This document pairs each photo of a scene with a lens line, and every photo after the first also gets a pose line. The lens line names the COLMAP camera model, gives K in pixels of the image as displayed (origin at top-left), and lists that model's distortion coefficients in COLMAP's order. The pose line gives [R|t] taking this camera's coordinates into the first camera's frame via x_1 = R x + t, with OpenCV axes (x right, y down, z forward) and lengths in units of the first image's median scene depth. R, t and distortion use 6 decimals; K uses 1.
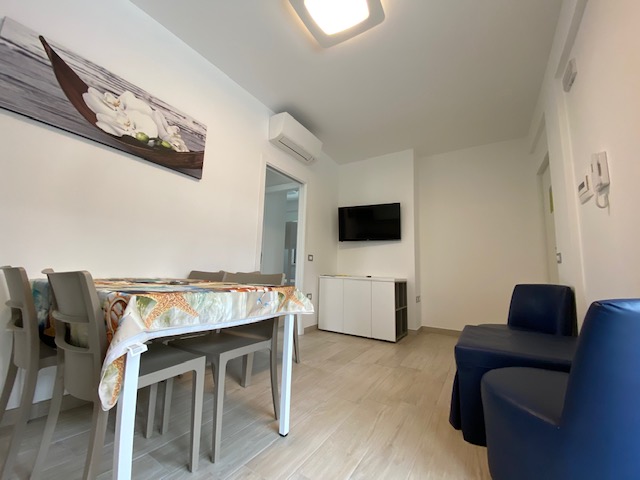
lens RADIAL K [[260.6, 0, 318.3], [0, 260.6, 240.0], [0, 0, 1]] dist [0.012029, -0.015800]
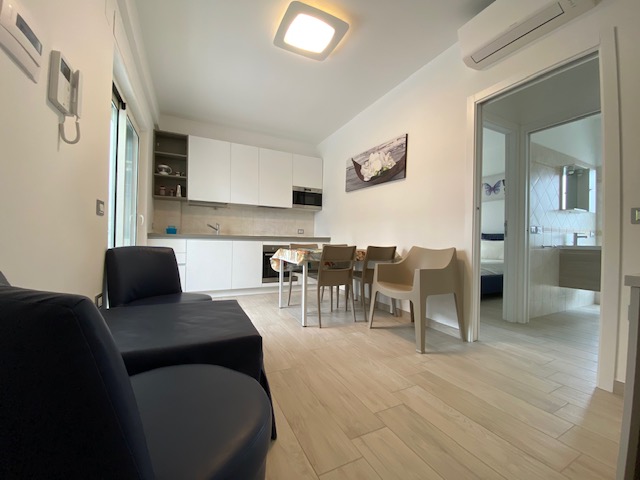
lens RADIAL K [[268.6, 0, 332.5], [0, 268.6, 242.8], [0, 0, 1]] dist [0.070178, -0.017616]
pose [[-0.487361, -0.021942, -0.872925, 1.083846], [0.077939, 0.994601, -0.068515, 0.189692], [0.869716, -0.101427, -0.483019, 1.550470]]
